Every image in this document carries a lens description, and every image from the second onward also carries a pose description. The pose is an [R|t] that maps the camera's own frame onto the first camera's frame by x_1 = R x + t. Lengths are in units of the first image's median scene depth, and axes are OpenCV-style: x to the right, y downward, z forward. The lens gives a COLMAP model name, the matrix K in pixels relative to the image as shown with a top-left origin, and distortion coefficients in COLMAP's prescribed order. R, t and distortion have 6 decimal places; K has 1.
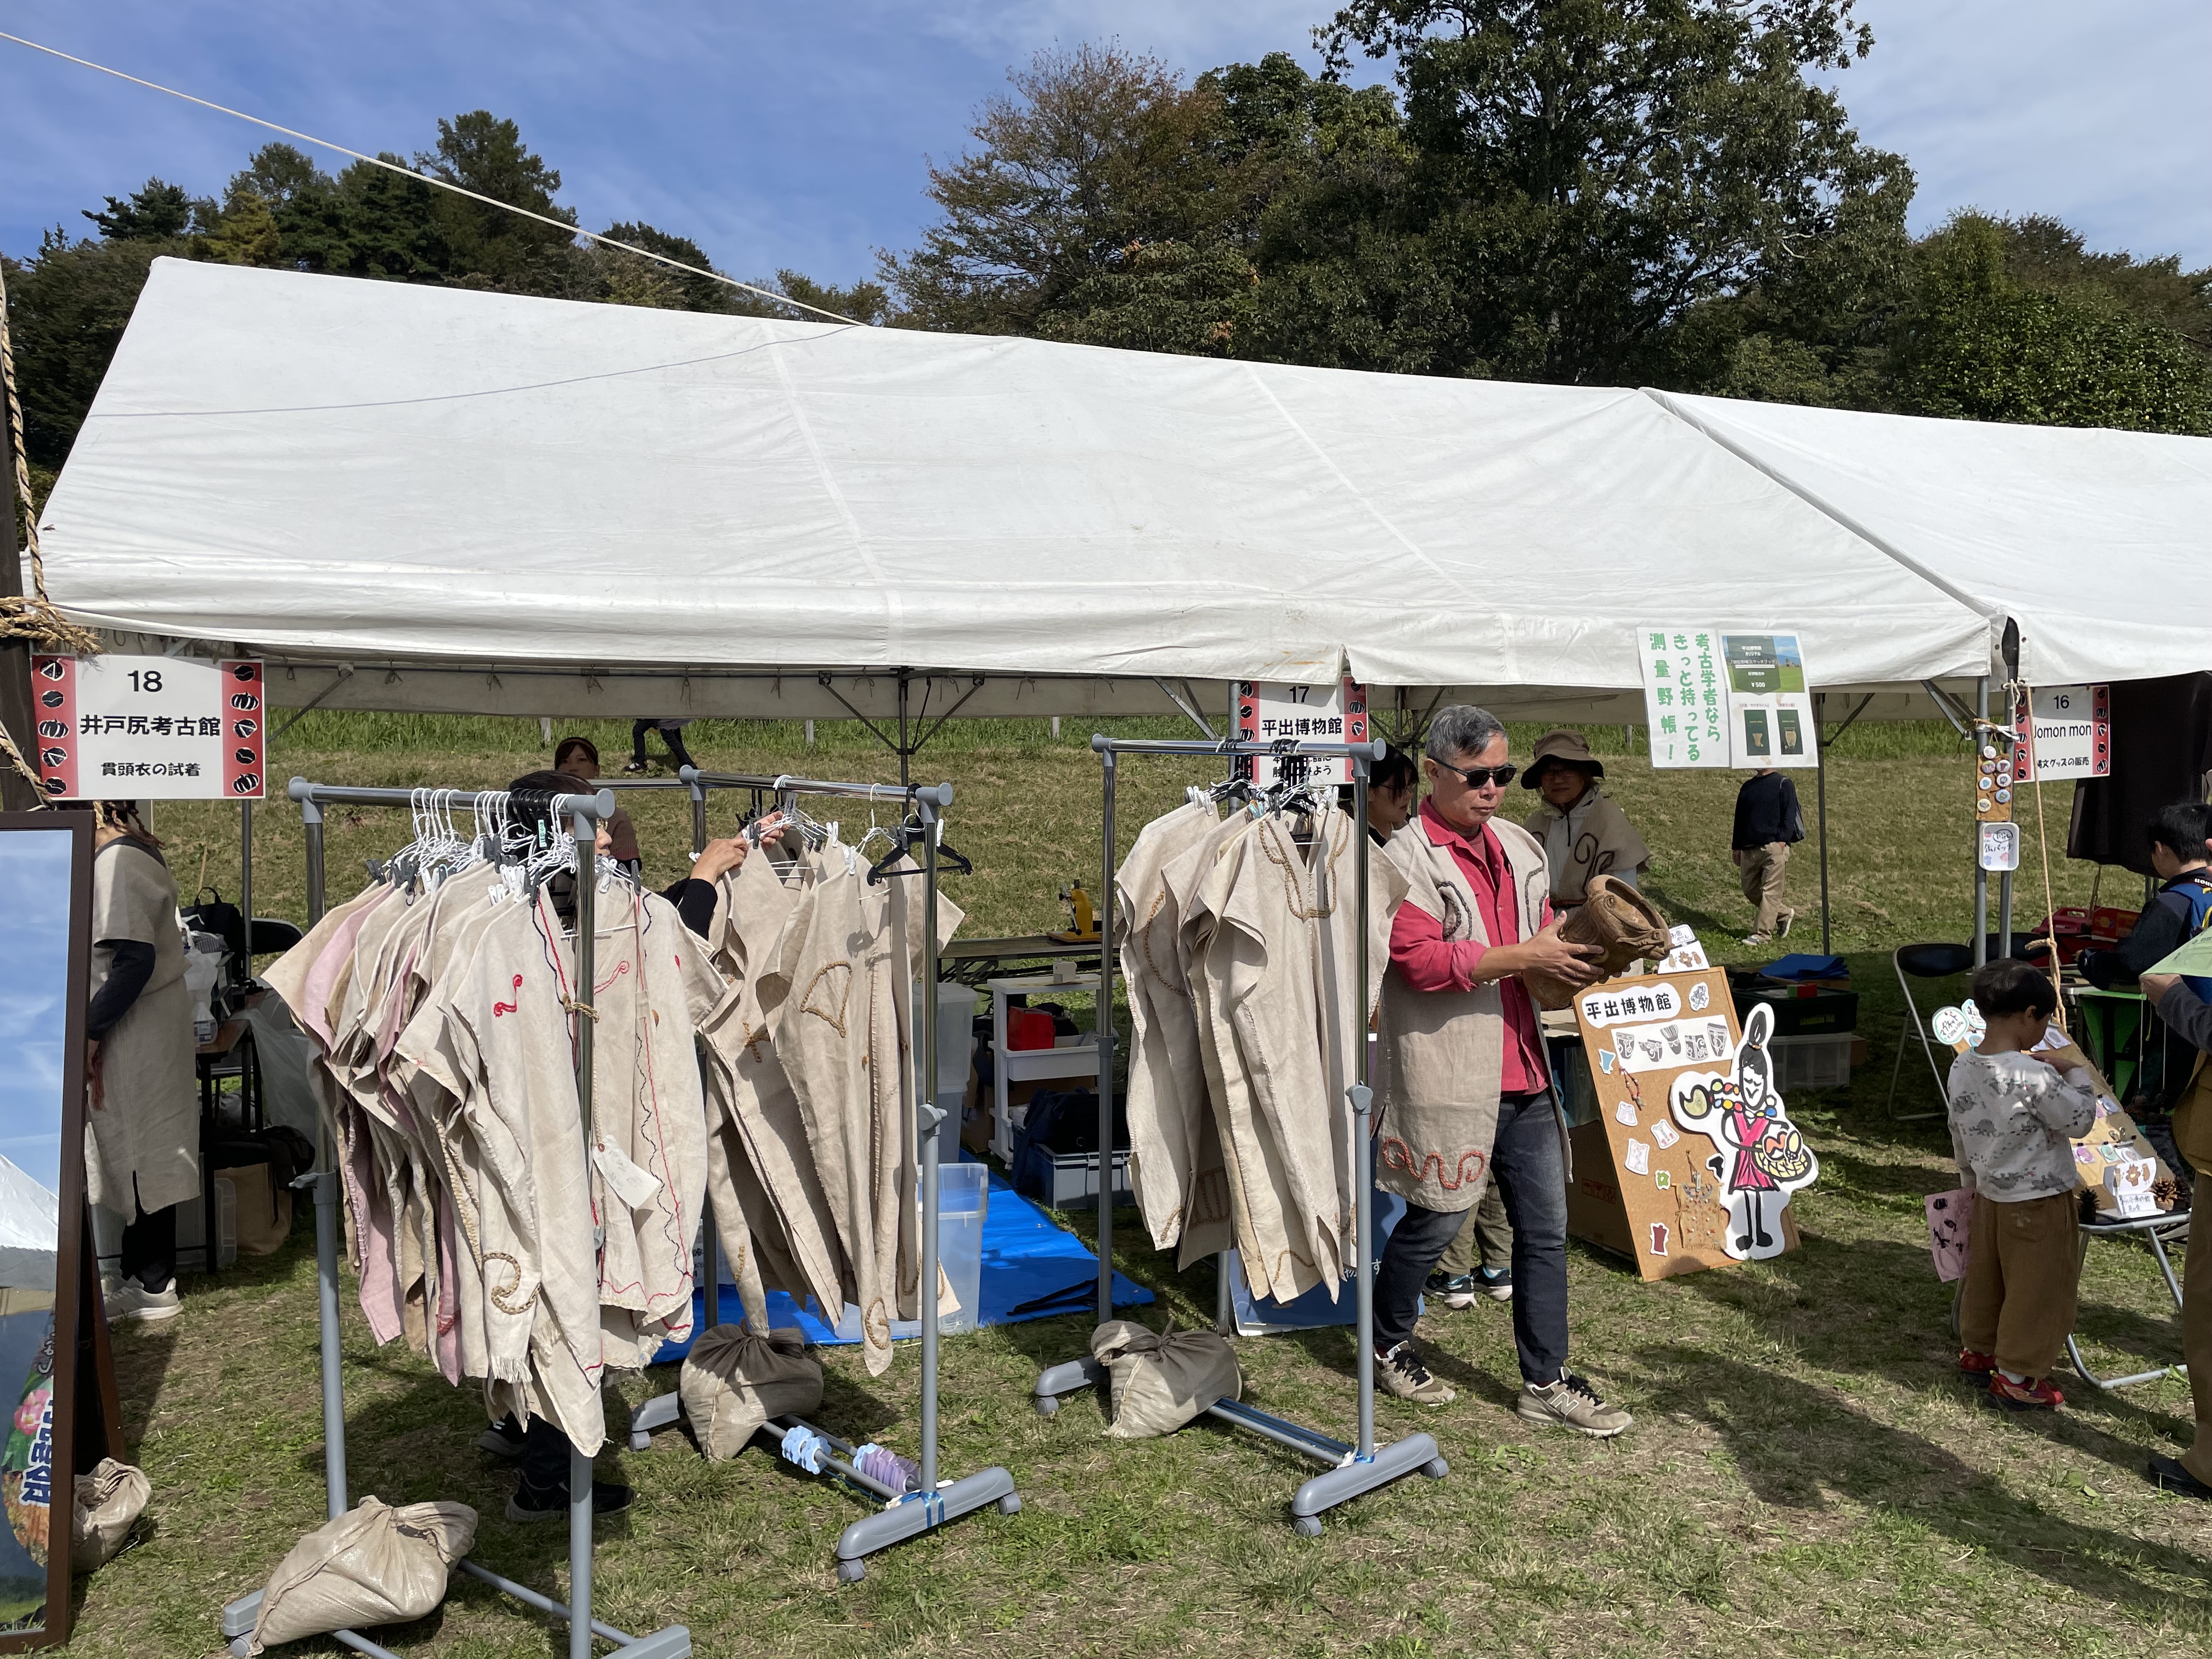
lens RADIAL K [[1649.2, 0, 1095.7], [0, 1649.2, 812.1], [0, 0, 1]] dist [0.081485, -0.104156]
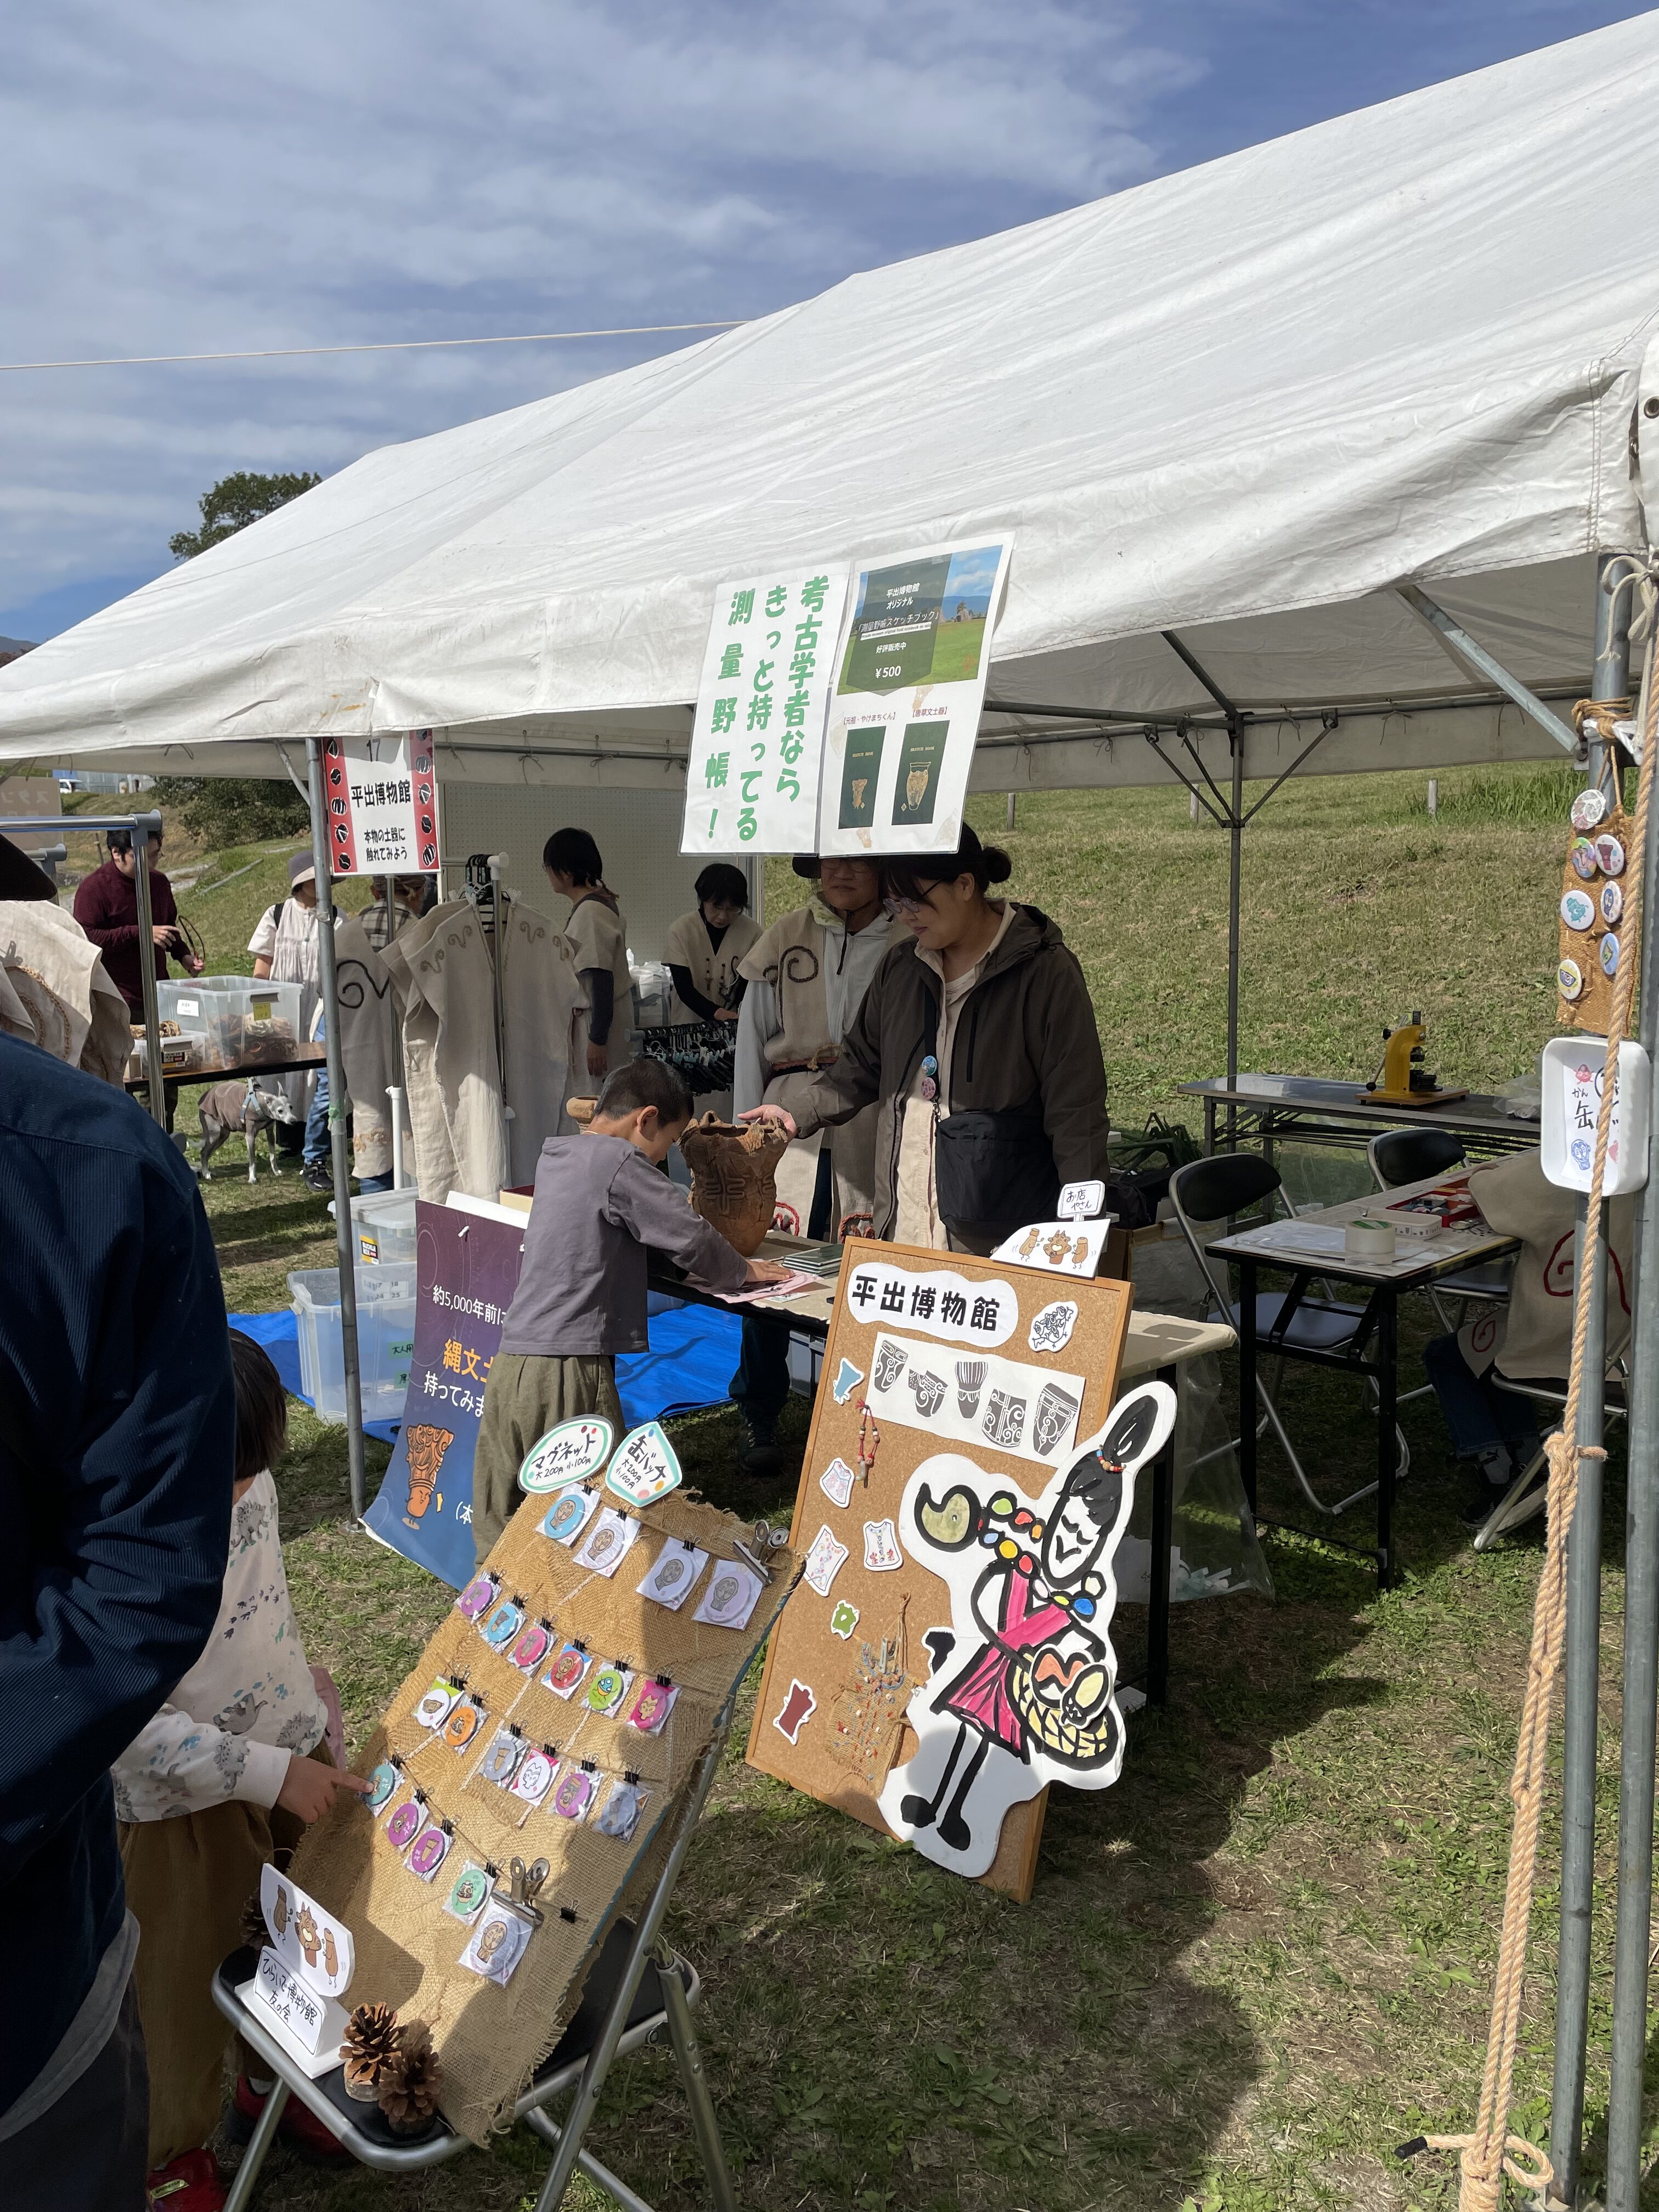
lens RADIAL K [[1649.2, 0, 784.6], [0, 1649.2, 1066.8], [0, 0, 1]] dist [0.081485, -0.104156]
pose [[0.382992, 0.127315, -0.914936, 0.800946], [-0.018837, 0.991327, 0.130060, -0.026926], [0.923560, -0.032577, 0.382069, 0.779444]]
